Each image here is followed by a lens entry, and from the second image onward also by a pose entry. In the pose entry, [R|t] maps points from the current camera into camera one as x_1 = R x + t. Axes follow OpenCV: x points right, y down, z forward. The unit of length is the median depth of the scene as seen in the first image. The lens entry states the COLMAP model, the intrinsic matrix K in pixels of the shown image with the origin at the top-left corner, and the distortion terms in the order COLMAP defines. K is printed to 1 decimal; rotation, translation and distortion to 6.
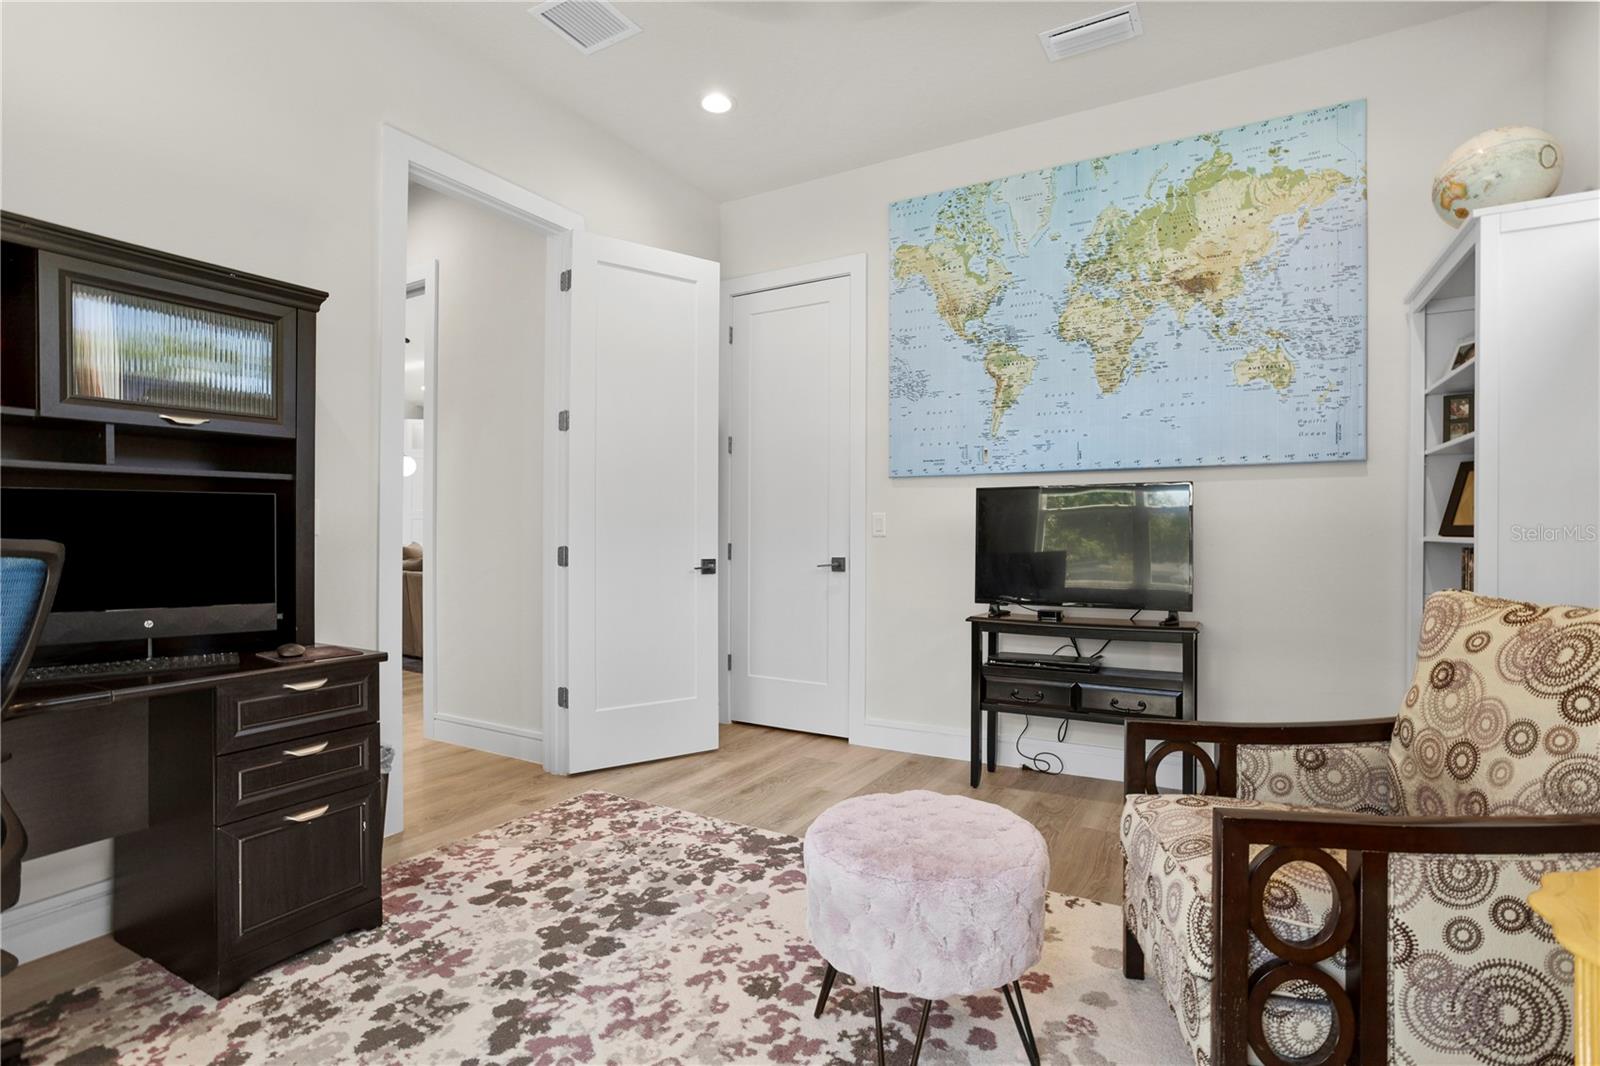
lens RADIAL K [[769.5, 0, 805.1], [0, 769.5, 518.4], [0, 0, 1]] dist [-0.046110, 0.023215]
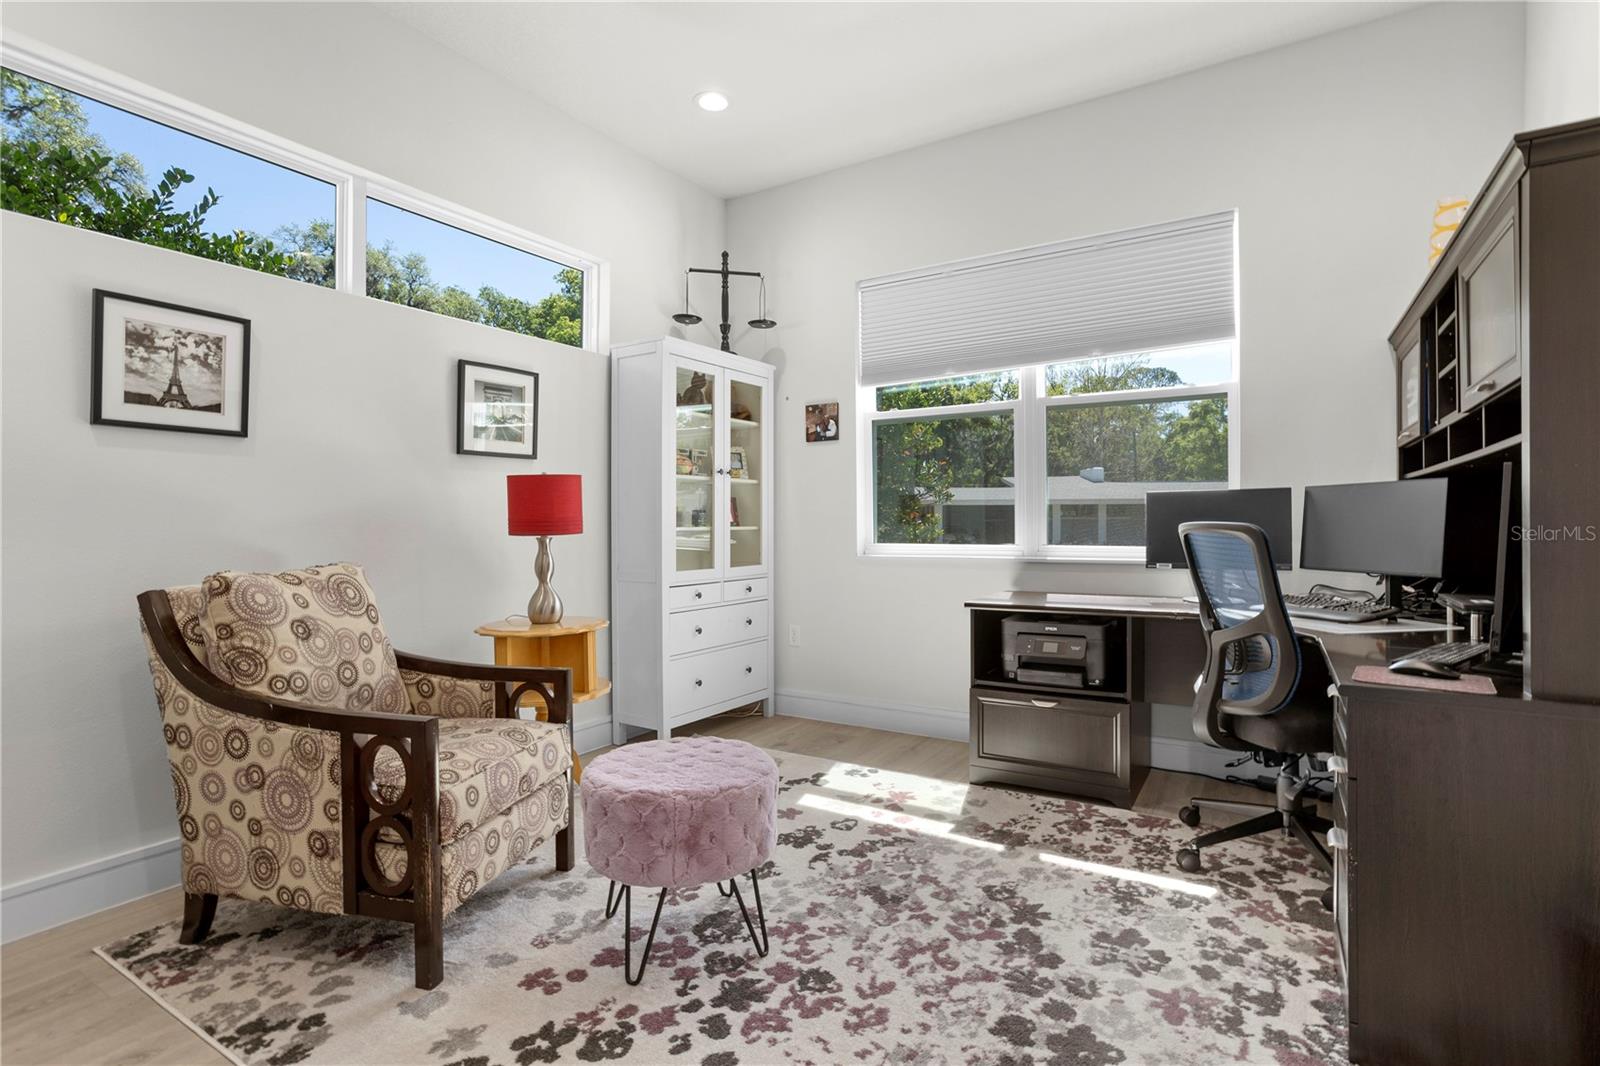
lens RADIAL K [[769.5, 0, 805.1], [0, 769.5, 518.4], [0, 0, 1]] dist [-0.046110, 0.023215]
pose [[-0.999407, 0.005450, 0.034012, -0.078437], [0.004759, 0.999782, -0.020348, 0.035899], [-0.034115, -0.020174, -0.999214, 1.998716]]
